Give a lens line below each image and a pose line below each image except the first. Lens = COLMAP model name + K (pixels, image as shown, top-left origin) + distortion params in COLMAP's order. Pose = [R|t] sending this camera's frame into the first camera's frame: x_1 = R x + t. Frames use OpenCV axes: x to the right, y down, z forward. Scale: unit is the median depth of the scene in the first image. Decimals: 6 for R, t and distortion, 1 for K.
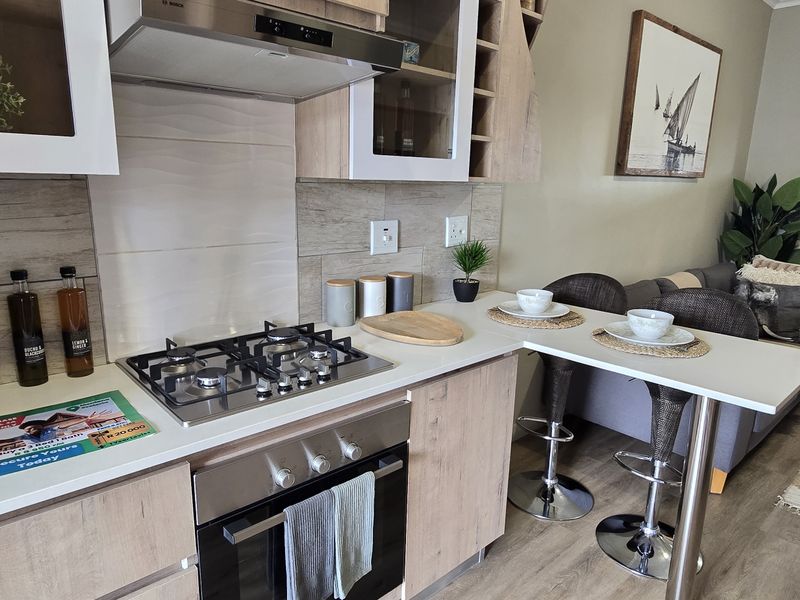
lens RADIAL K [[530.6, 0, 397.0], [0, 530.6, 304.7], [0, 0, 1]] dist [0.003981, -0.004331]
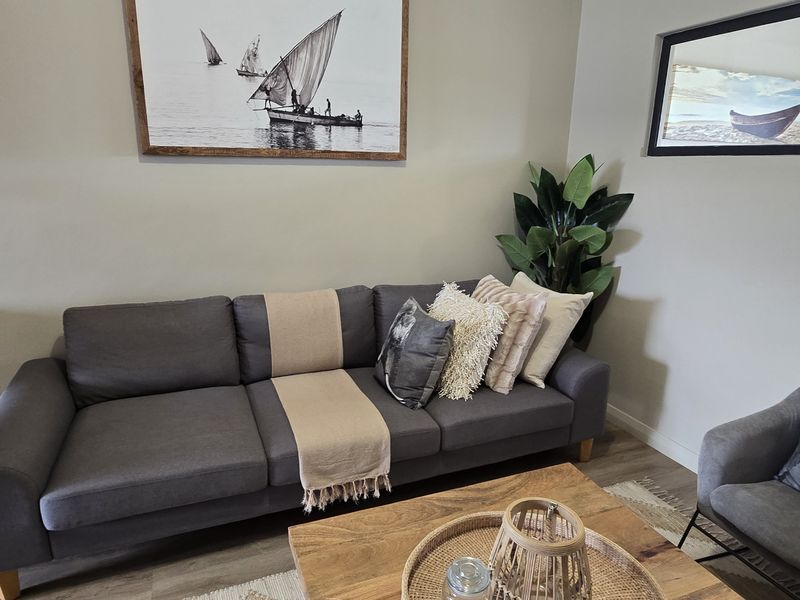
lens RADIAL K [[530.6, 0, 400.2], [0, 530.6, 306.5], [0, 0, 1]] dist [0.003981, -0.004331]
pose [[0.945353, 0.085624, -0.314606, 0.869523], [-0.075156, 0.996143, 0.045276, -0.077196], [0.317269, -0.019157, 0.948142, 0.331885]]
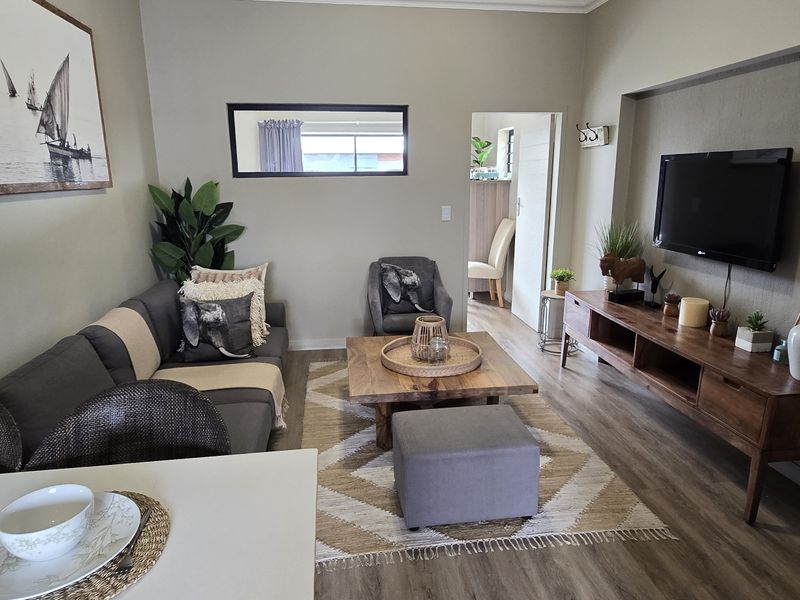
lens RADIAL K [[530.6, 0, 401.3], [0, 530.6, 303.9], [0, 0, 1]] dist [0.003981, -0.004331]
pose [[0.558952, -0.221265, 0.799134, 0.141813], [0.208284, 0.970307, 0.122975, -0.077150], [-0.802615, 0.097710, 0.588441, 0.191623]]
